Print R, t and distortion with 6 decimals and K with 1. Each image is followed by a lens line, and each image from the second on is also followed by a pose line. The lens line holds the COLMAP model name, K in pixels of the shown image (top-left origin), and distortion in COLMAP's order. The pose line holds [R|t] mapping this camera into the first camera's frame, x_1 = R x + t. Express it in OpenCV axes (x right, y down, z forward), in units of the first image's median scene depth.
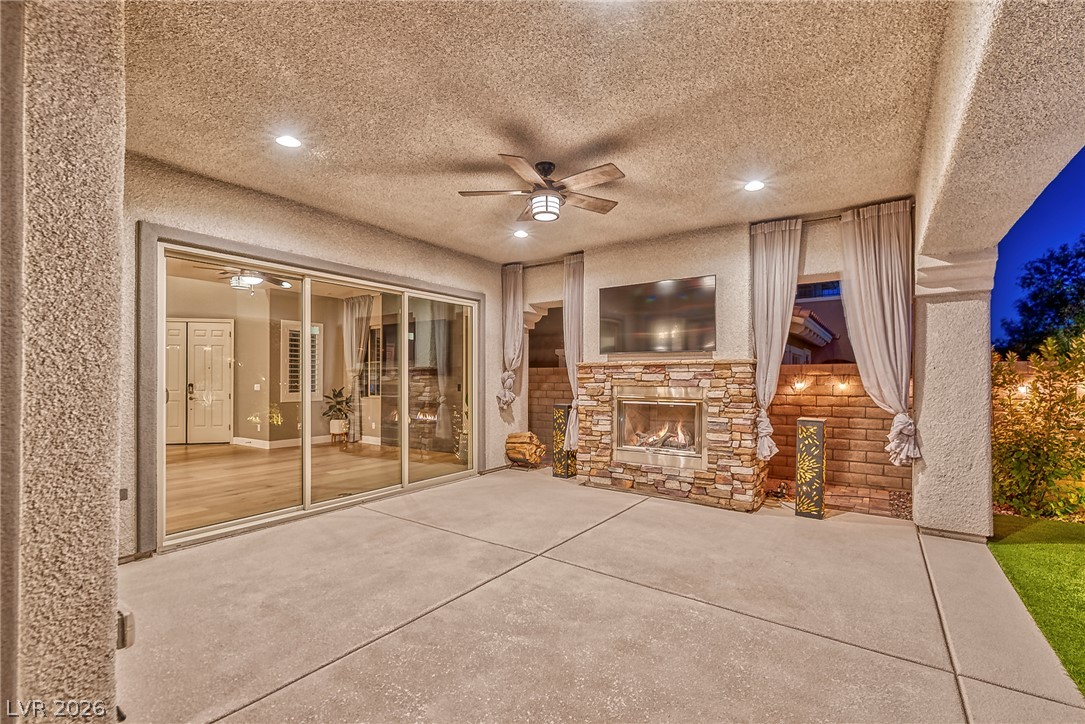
lens RADIAL K [[479.5, 0, 553.6], [0, 479.5, 365.3], [0, 0, 1]] dist [0.003580, 0.000108]
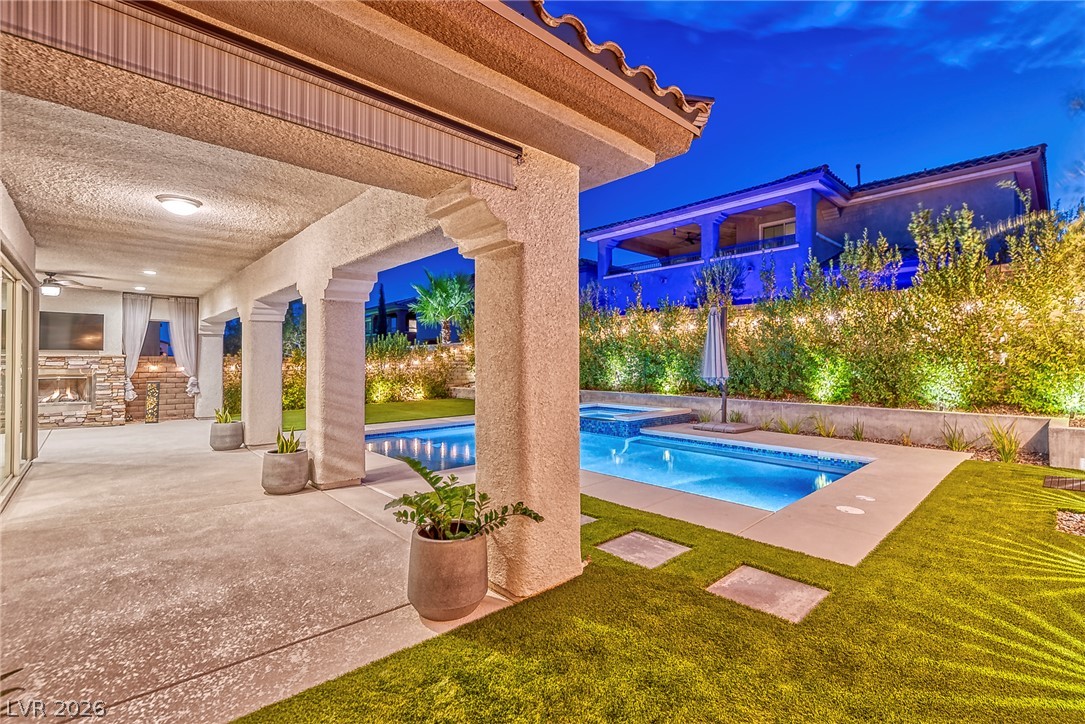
lens RADIAL K [[479.5, 0, 553.6], [0, 479.5, 365.3], [0, 0, 1]] dist [0.003580, 0.000108]
pose [[0.223185, -0.008628, 0.974738, -1.285040], [-0.021864, 0.999665, 0.013855, -0.039412], [-0.974531, -0.024404, 0.222922, -1.392604]]
